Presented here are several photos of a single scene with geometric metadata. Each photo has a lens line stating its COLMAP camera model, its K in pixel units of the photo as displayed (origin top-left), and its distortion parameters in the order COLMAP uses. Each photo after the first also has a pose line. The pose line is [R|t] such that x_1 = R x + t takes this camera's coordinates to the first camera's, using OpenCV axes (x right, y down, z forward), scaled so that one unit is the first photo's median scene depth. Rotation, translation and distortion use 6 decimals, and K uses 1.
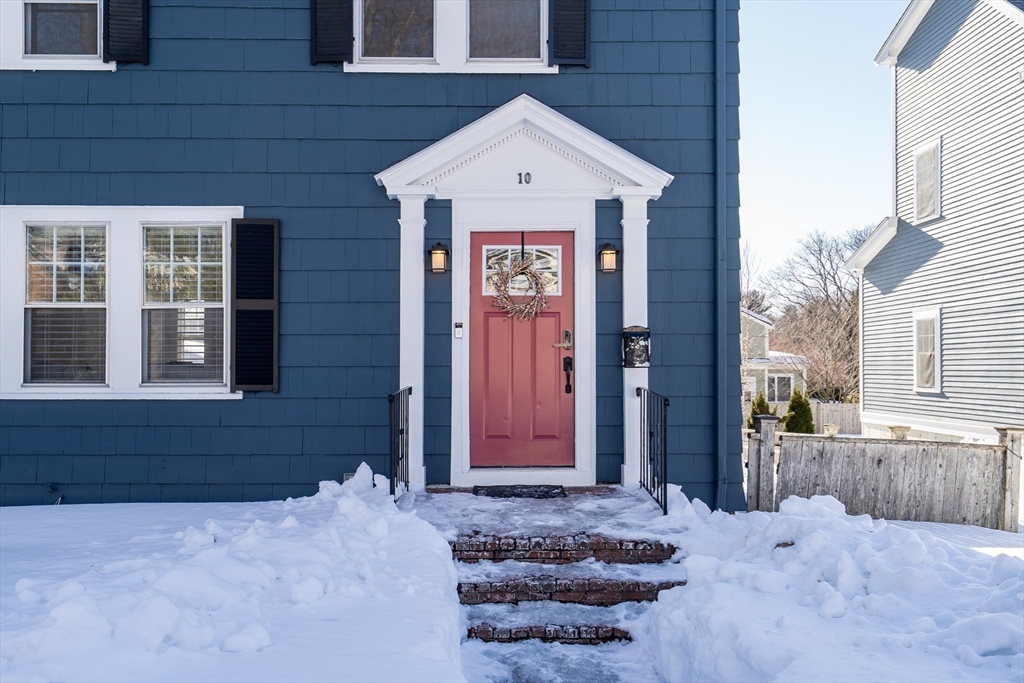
lens RADIAL K [[1432.2, 0, 512.1], [0, 1432.2, 343.2], [0, 0, 1]] dist [0.053851, 0.000000]
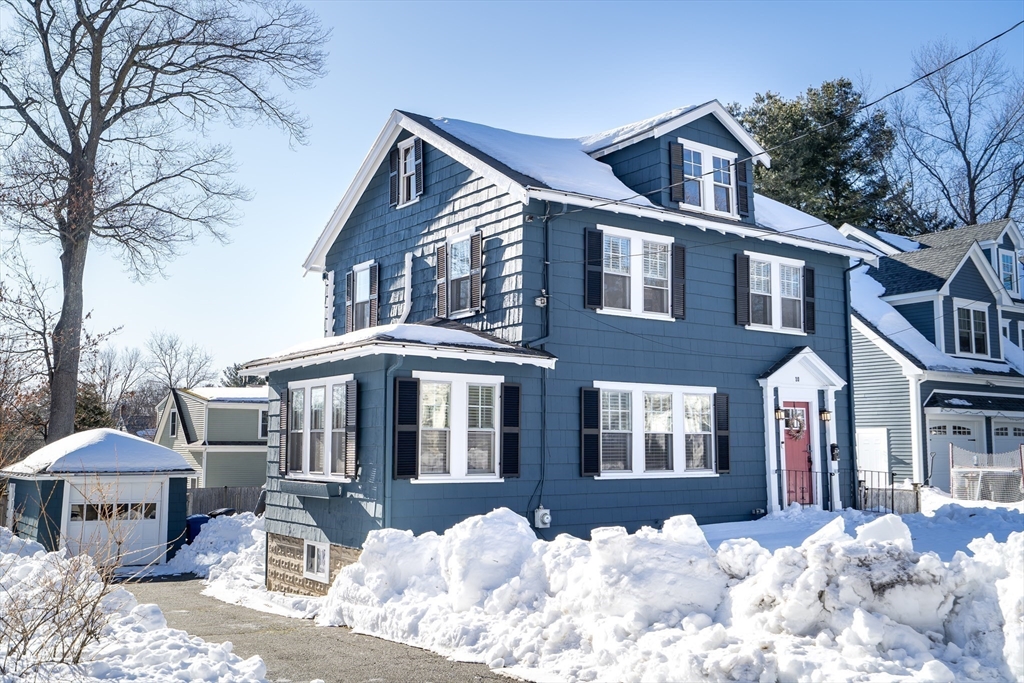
lens RADIAL K [[958.2, 0, 511.3], [0, 958.2, 340.1], [0, 0, 1]] dist [-0.003869, 0.000000]
pose [[0.822261, 0.063824, 0.565521, -1.261542], [0.001421, 0.993458, -0.114188, -0.001224], [-0.569109, 0.094696, 0.816791, -0.013491]]
